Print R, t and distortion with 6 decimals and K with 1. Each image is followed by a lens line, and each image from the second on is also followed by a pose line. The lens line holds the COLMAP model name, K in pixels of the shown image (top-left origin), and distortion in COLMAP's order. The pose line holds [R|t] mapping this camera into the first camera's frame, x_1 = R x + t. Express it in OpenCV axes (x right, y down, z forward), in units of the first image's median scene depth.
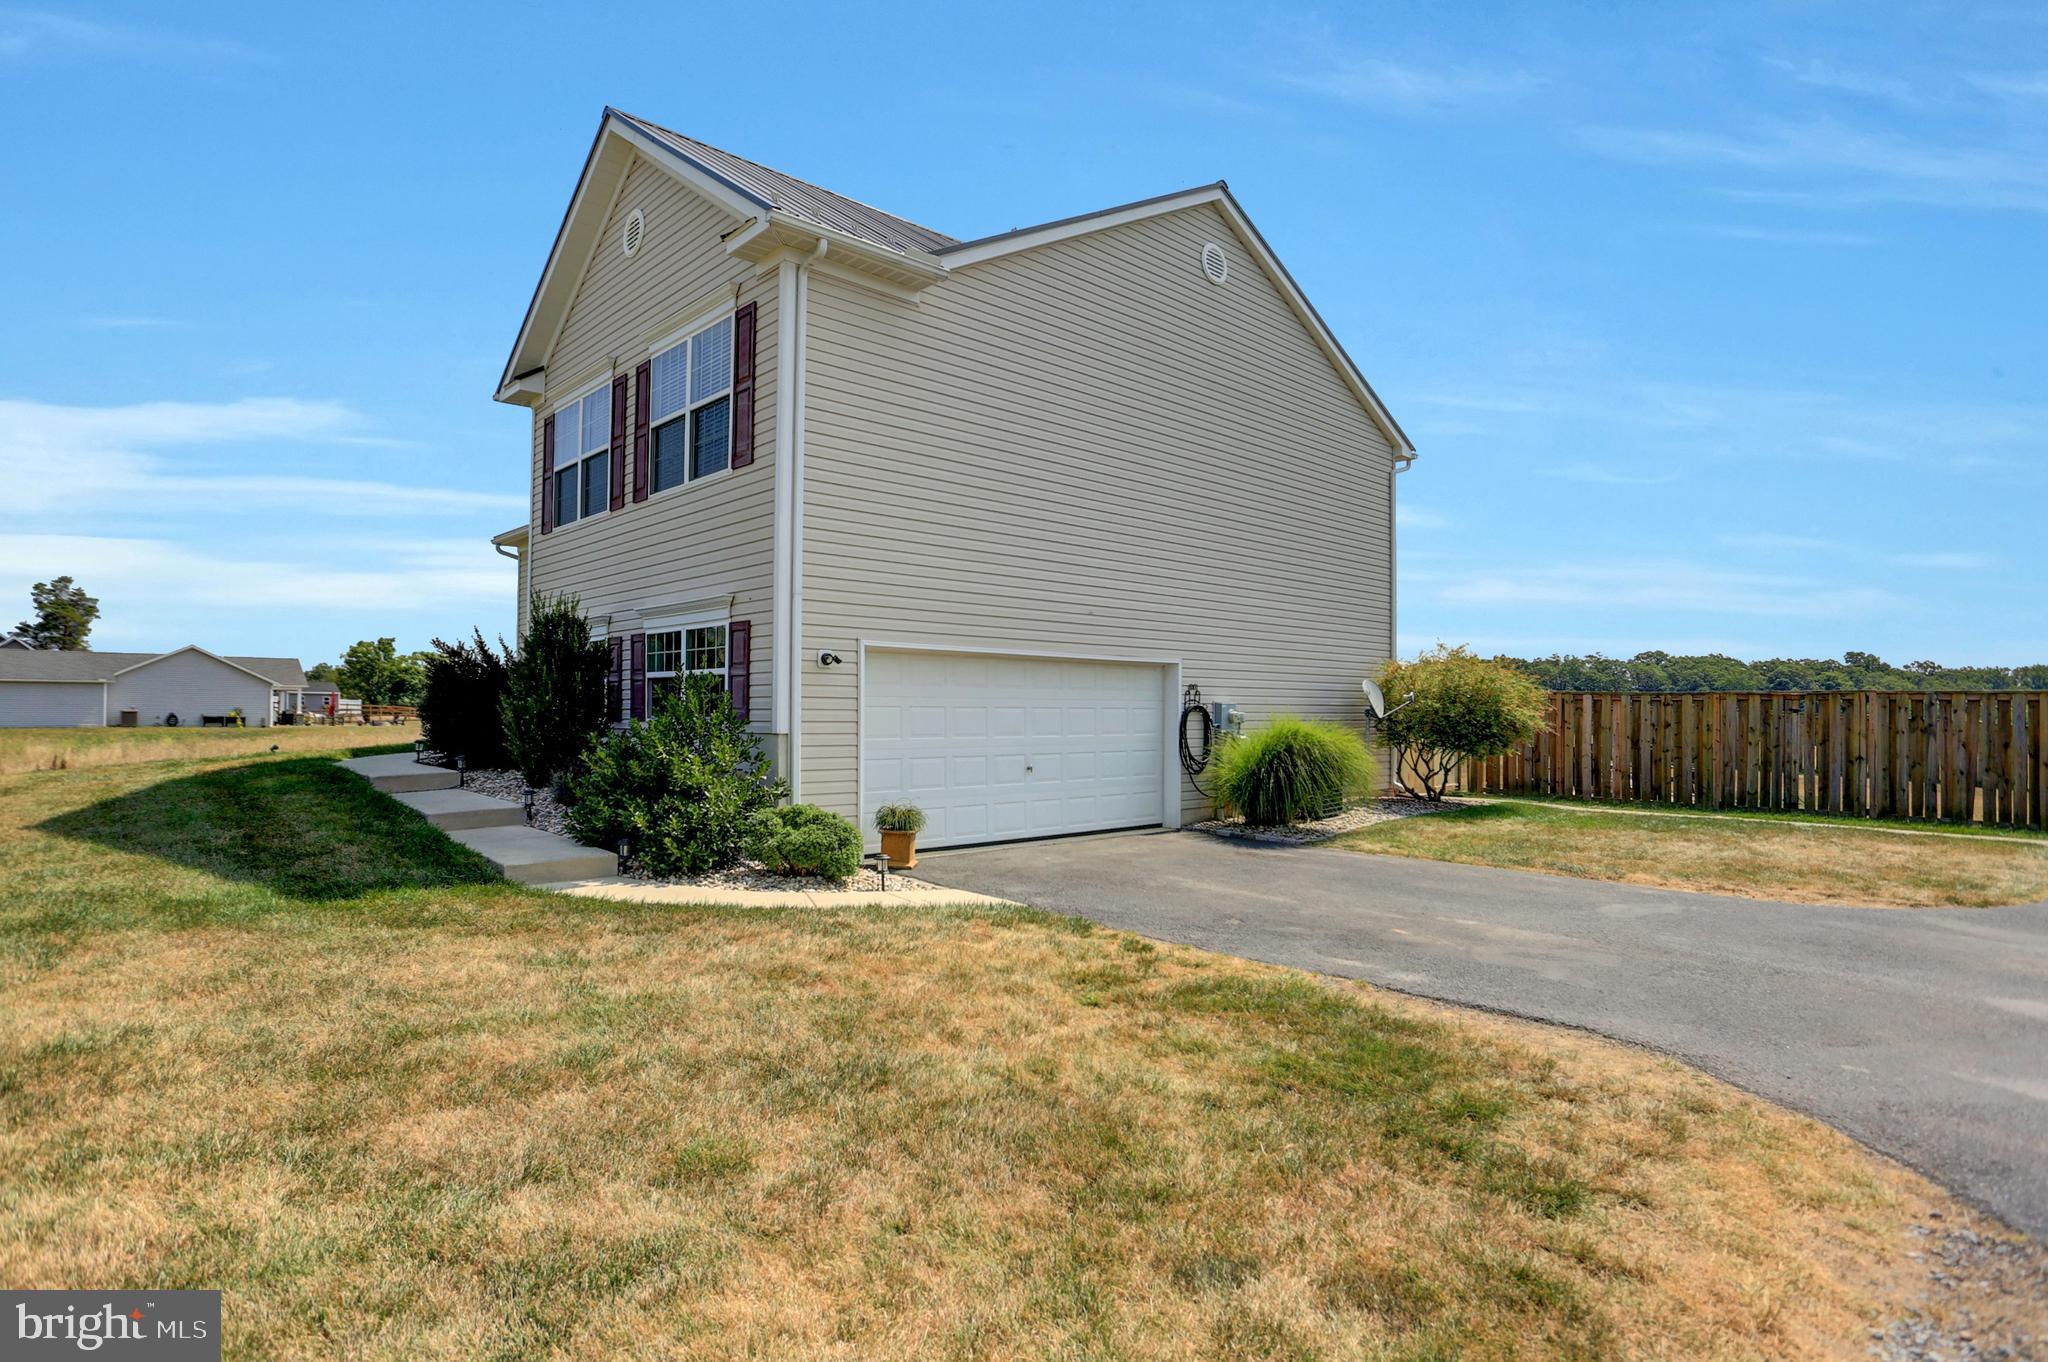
lens RADIAL K [[1013.7, 0, 1074.4], [0, 1013.7, 649.5], [0, 0, 1]] dist [-0.052523, 0.000776]
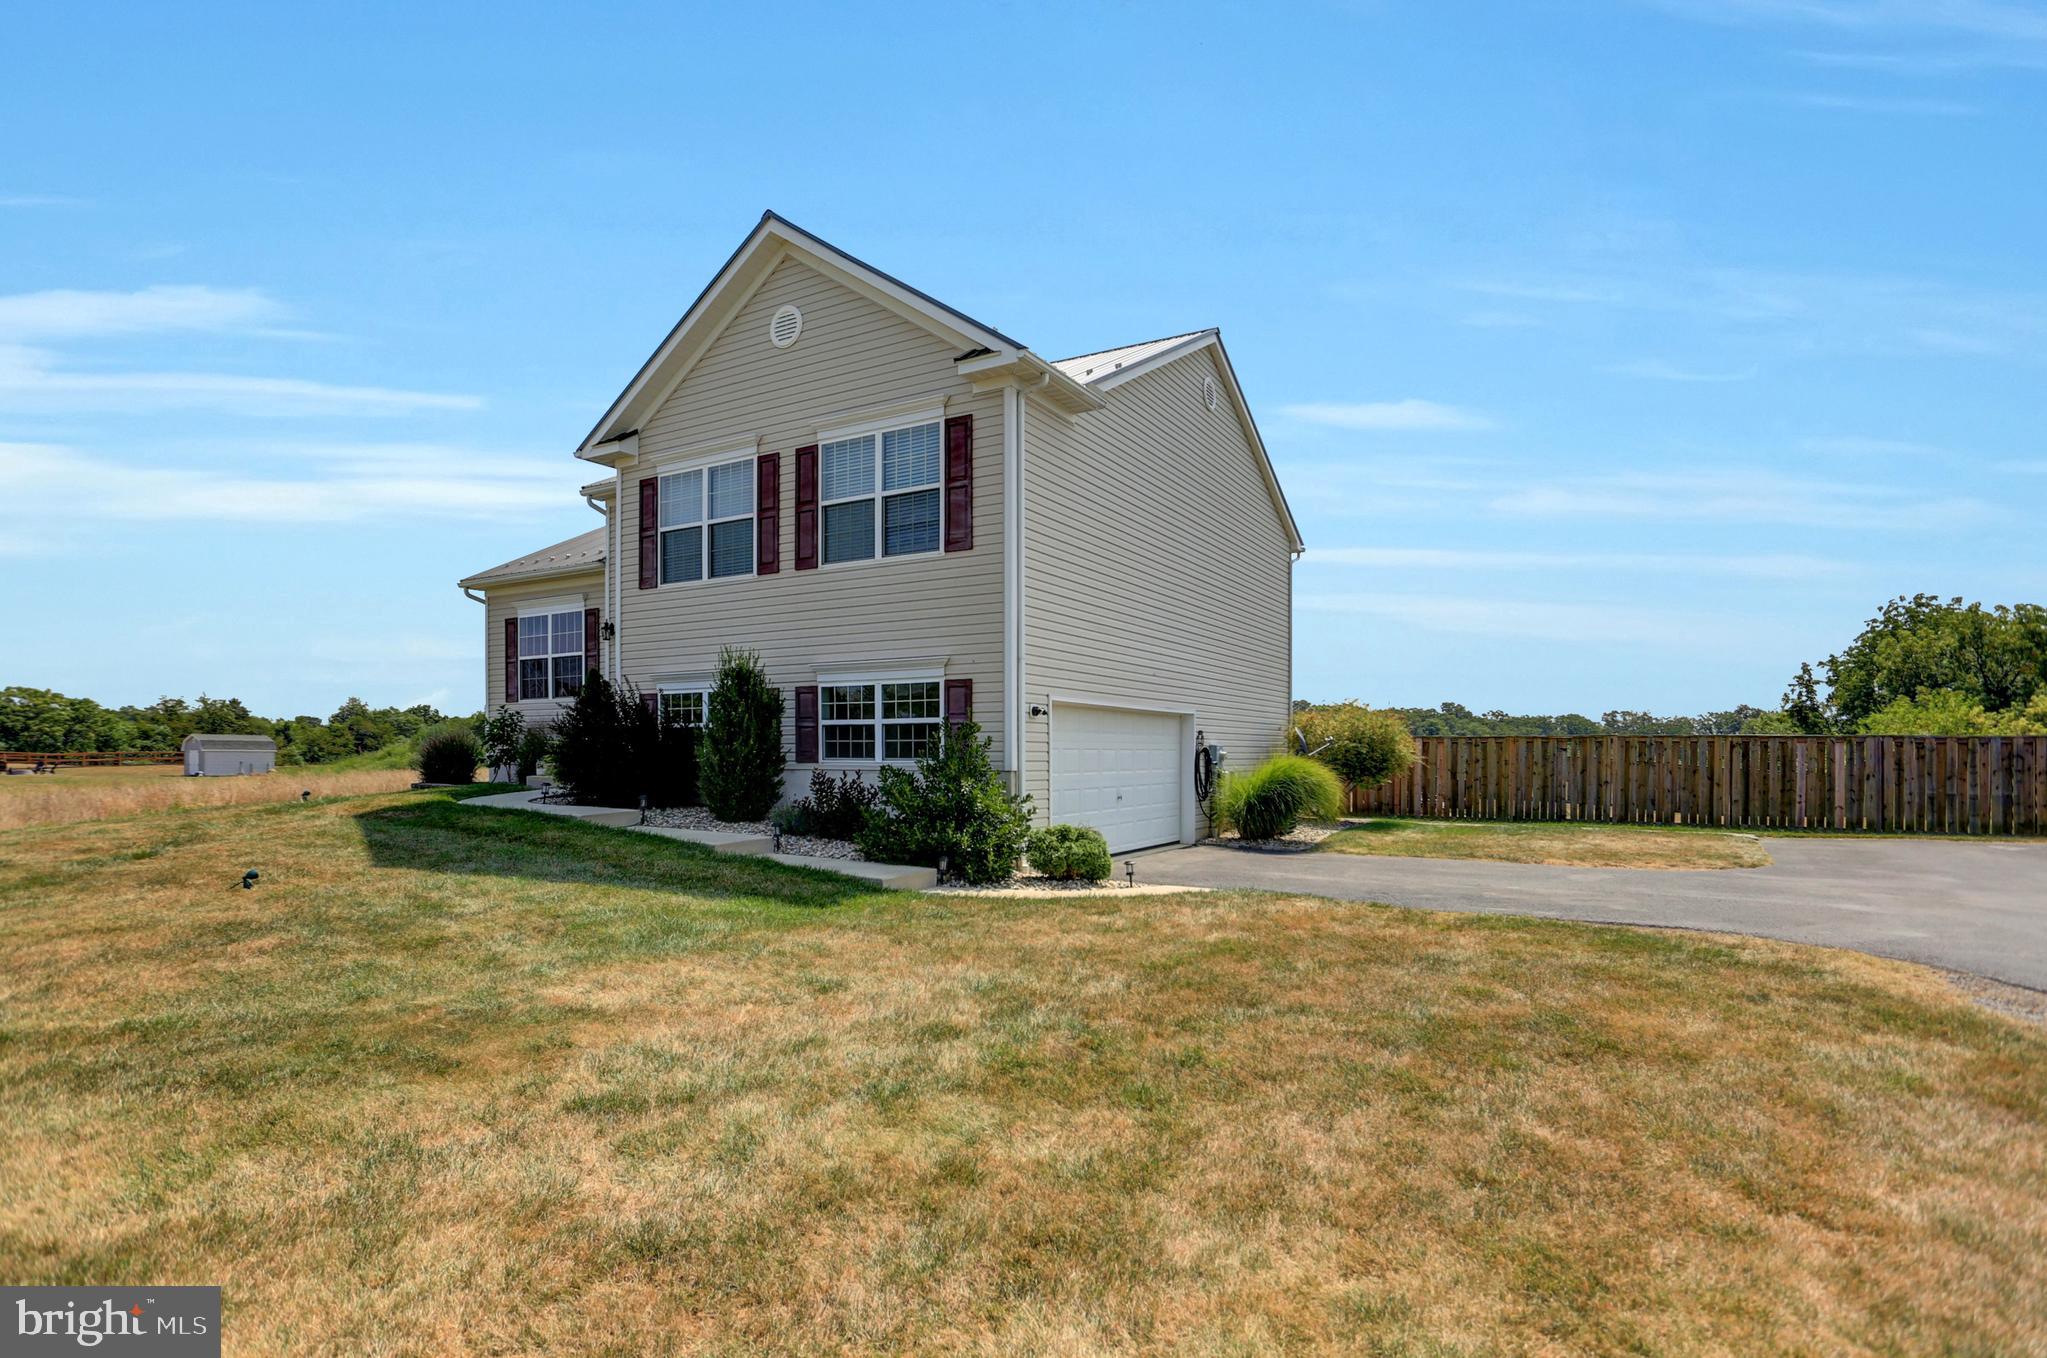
lens RADIAL K [[1008.8, 0, 1023.6], [0, 1008.8, 720.7], [0, 0, 1]] dist [-0.076552, 0.000122]
pose [[0.958550, 0.003360, 0.284906, -0.481925], [-0.011288, 0.999593, 0.026191, -0.008512], [-0.284702, -0.028322, 0.958198, -0.148920]]
